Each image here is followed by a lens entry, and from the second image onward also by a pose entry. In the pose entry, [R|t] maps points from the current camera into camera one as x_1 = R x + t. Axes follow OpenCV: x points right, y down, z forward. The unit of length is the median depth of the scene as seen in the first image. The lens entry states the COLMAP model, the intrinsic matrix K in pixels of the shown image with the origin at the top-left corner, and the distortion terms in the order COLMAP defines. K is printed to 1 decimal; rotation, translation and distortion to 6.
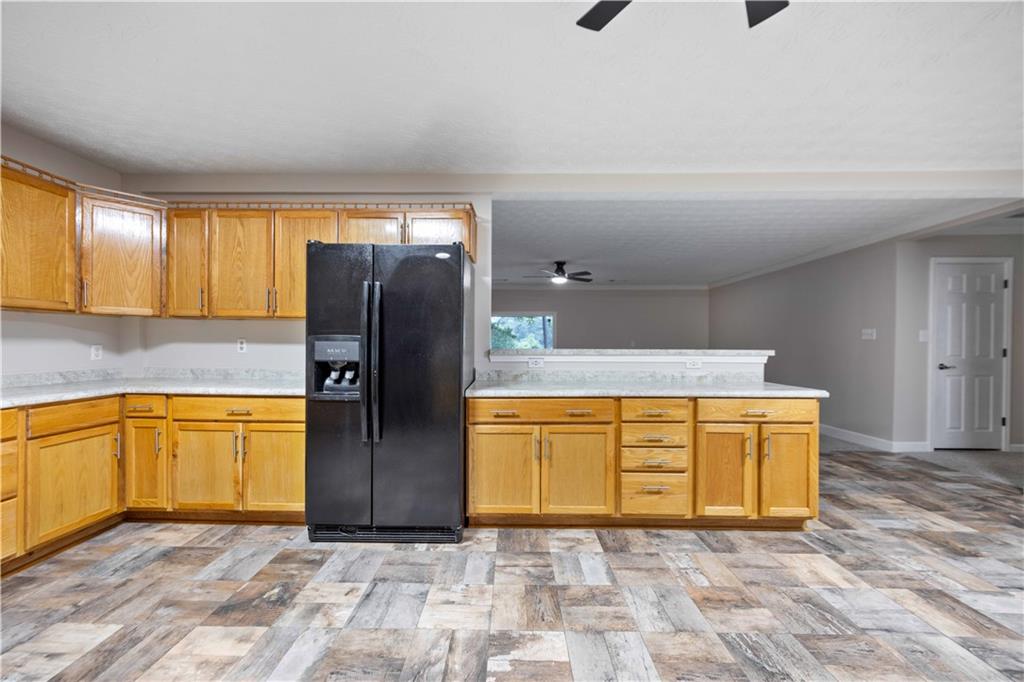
lens RADIAL K [[383.2, 0, 509.4], [0, 383.2, 344.8], [0, 0, 1]] dist [-0.000148, -0.000051]
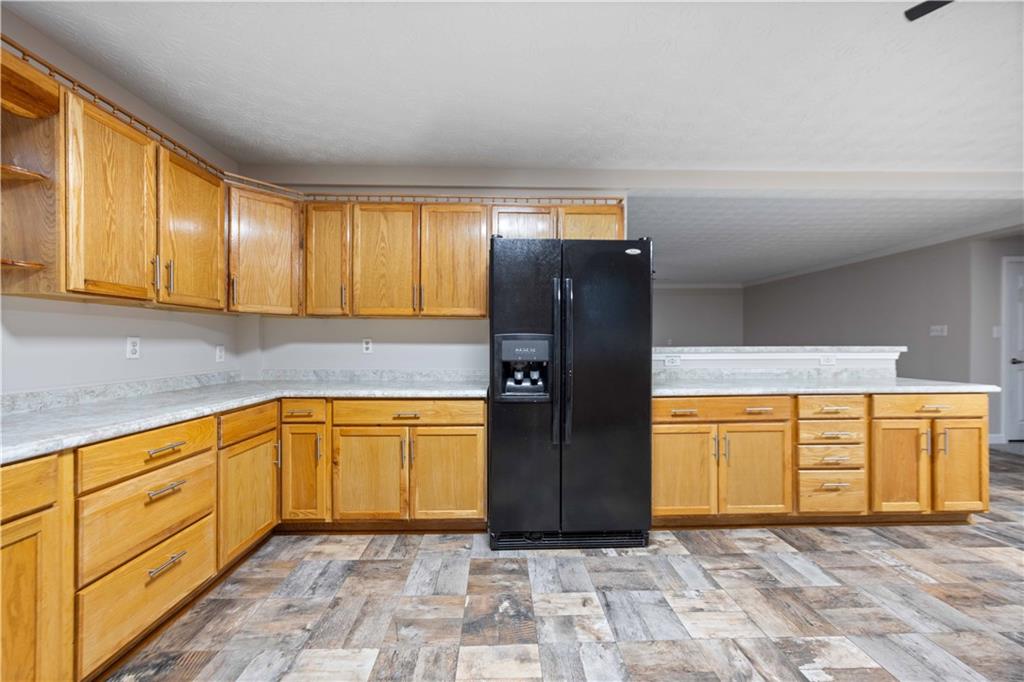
lens RADIAL K [[382.2, 0, 515.5], [0, 382.2, 342.4], [0, 0, 1]] dist [0.001444, 0.000146]
pose [[0.998935, -0.006965, 0.045602, -0.484354], [0.007167, 0.999965, -0.004272, 0.000563], [-0.045571, 0.004594, 0.998951, 0.041710]]
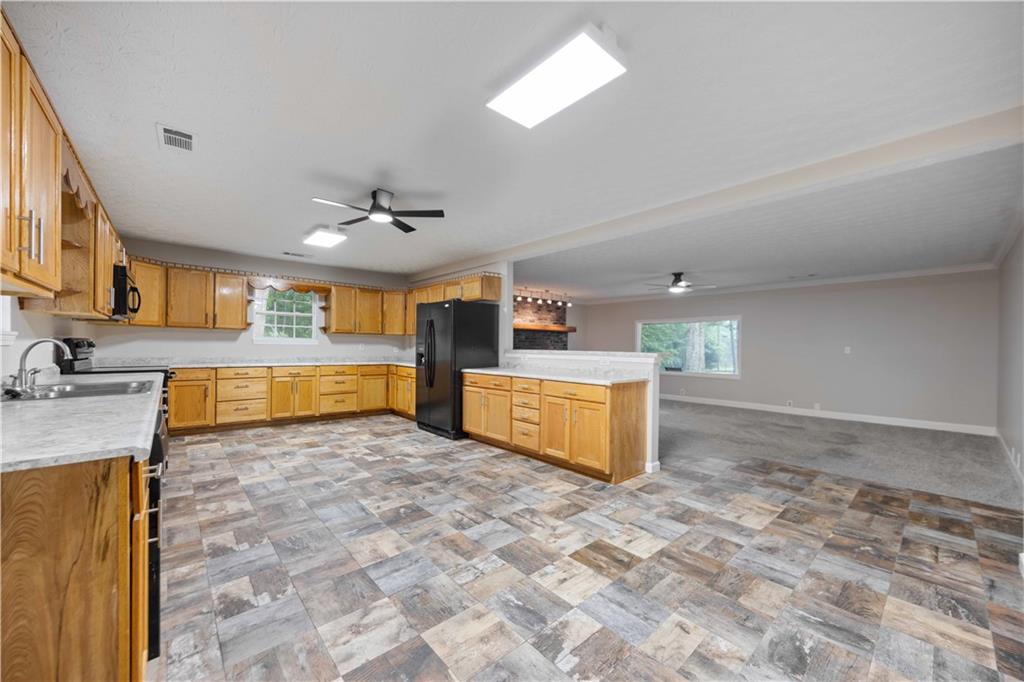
lens RADIAL K [[383.2, 0, 509.4], [0, 383.2, 344.8], [0, 0, 1]] dist [-0.000148, -0.000051]
pose [[0.679180, 0.000433, -0.733971, 1.568427], [-0.010161, 0.999910, -0.008813, 0.005879], [0.733901, 0.013443, 0.679123, -0.207284]]
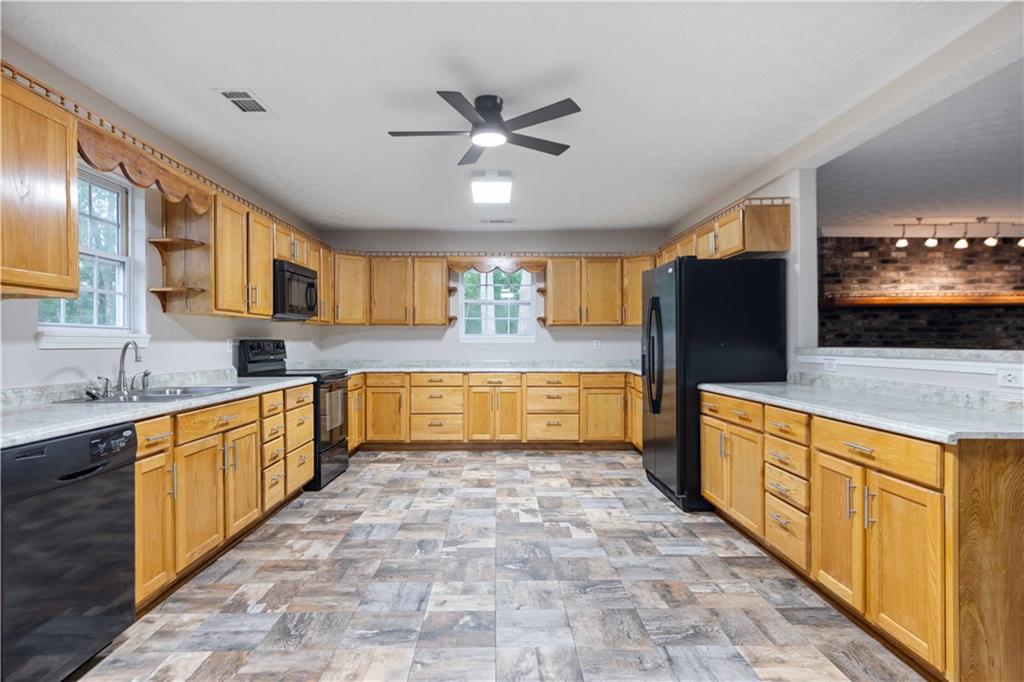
lens RADIAL K [[568.1, 0, 511.7], [0, 568.1, 344.3], [0, 0, 1]] dist [0.001387, 0.000669]
pose [[0.047127, -0.001302, -0.998888, 1.523867], [0.001681, 0.999998, -0.001224, 0.005979], [0.998888, -0.001621, 0.047129, 0.377796]]
